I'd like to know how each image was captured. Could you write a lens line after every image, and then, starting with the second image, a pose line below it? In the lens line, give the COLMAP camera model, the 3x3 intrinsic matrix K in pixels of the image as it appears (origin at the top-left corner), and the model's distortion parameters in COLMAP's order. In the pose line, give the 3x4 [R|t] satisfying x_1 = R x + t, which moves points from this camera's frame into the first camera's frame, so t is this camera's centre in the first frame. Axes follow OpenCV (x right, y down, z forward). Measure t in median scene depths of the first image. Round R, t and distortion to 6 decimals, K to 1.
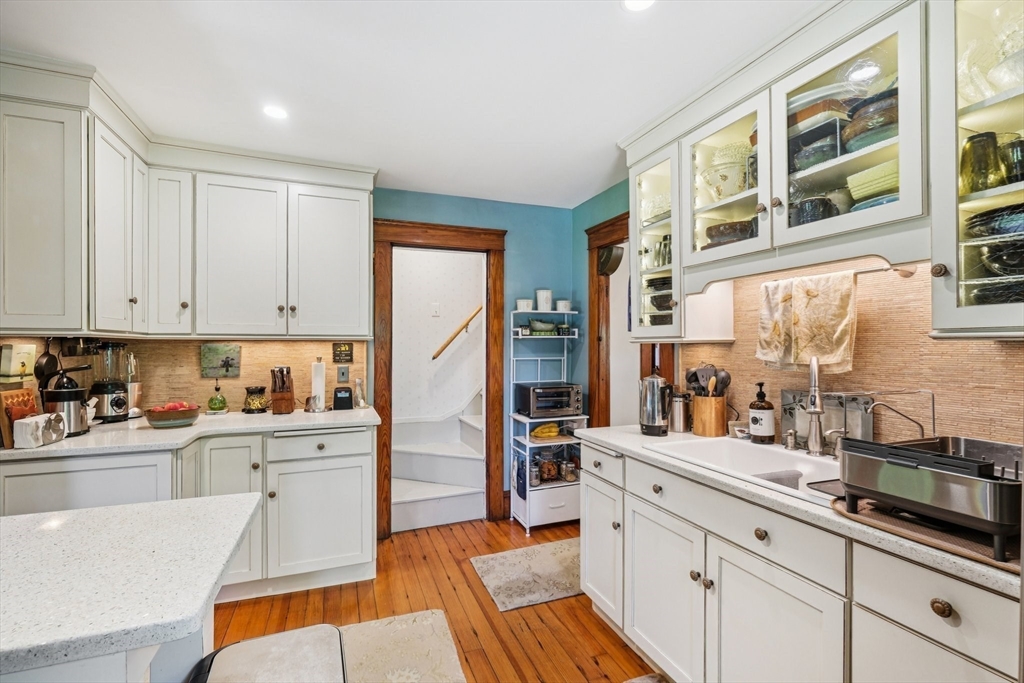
lens RADIAL K [[454.6, 0, 509.1], [0, 454.6, 343.5], [0, 0, 1]] dist [0.001343, -0.000274]
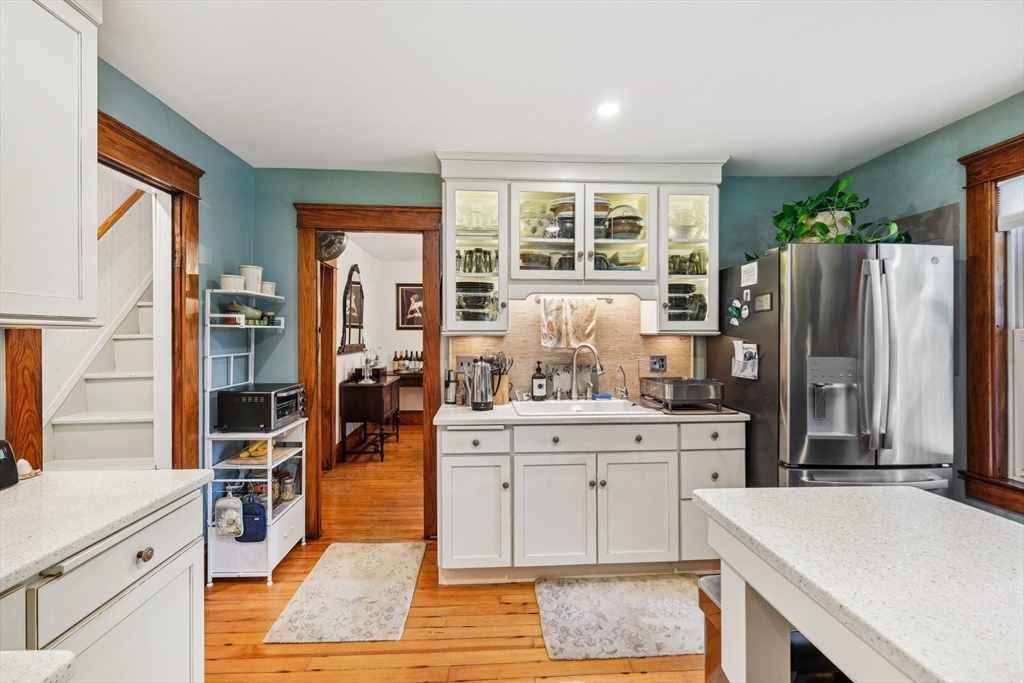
lens RADIAL K [[454.6, 0, 502.0], [0, 454.6, 336.1], [0, 0, 1]] dist [0.001343, -0.000274]
pose [[0.315648, -0.002173, 0.948874, -0.925982], [-0.003068, 0.999990, 0.003311, -0.003912], [-0.948872, -0.003956, 0.315638, 0.626446]]
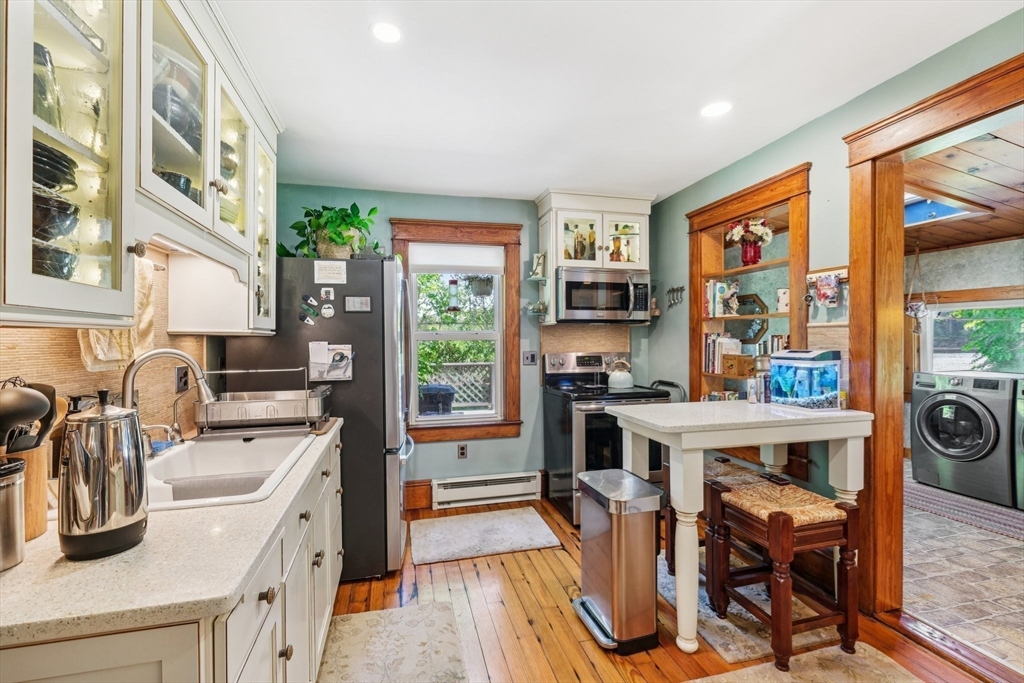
lens RADIAL K [[454.6, 0, 511.3], [0, 454.6, 342.9], [0, 0, 1]] dist [0.001343, -0.000274]
pose [[-0.993315, 0.004678, 0.115345, -0.109491], [0.004780, 0.999988, 0.000605, 0.016247], [-0.115340, 0.001152, -0.993325, 1.532729]]
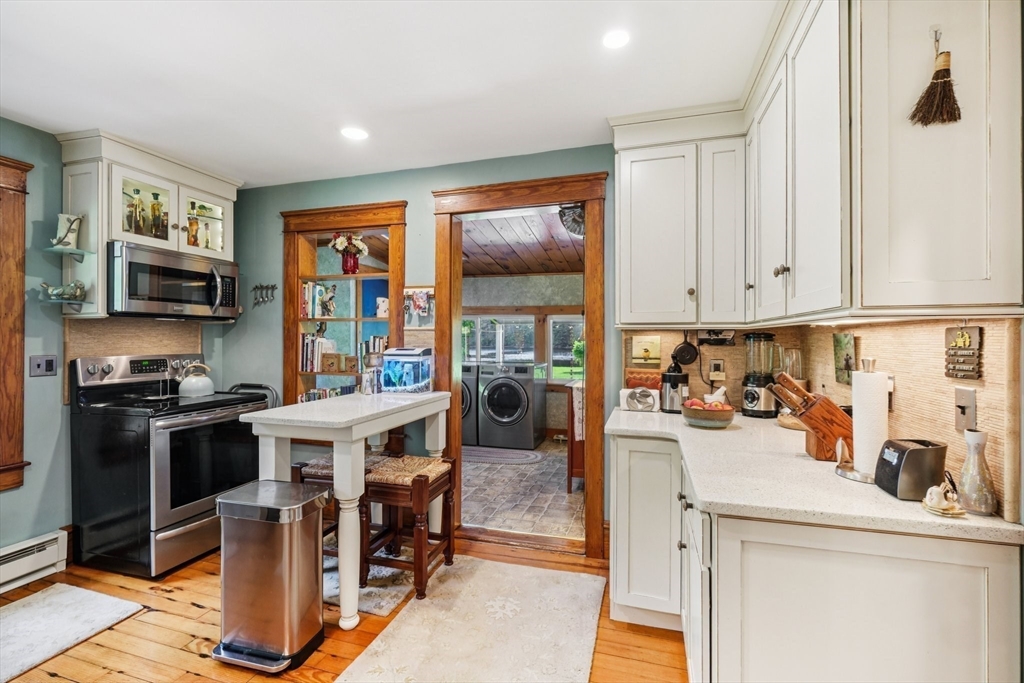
lens RADIAL K [[454.6, 0, 516.7], [0, 454.6, 337.8], [0, 0, 1]] dist [0.001343, -0.000274]
pose [[-0.608684, -0.003178, -0.793407, 0.227046], [0.003114, 0.999975, -0.006395, 0.015412], [0.793407, -0.006364, -0.608659, 1.473378]]
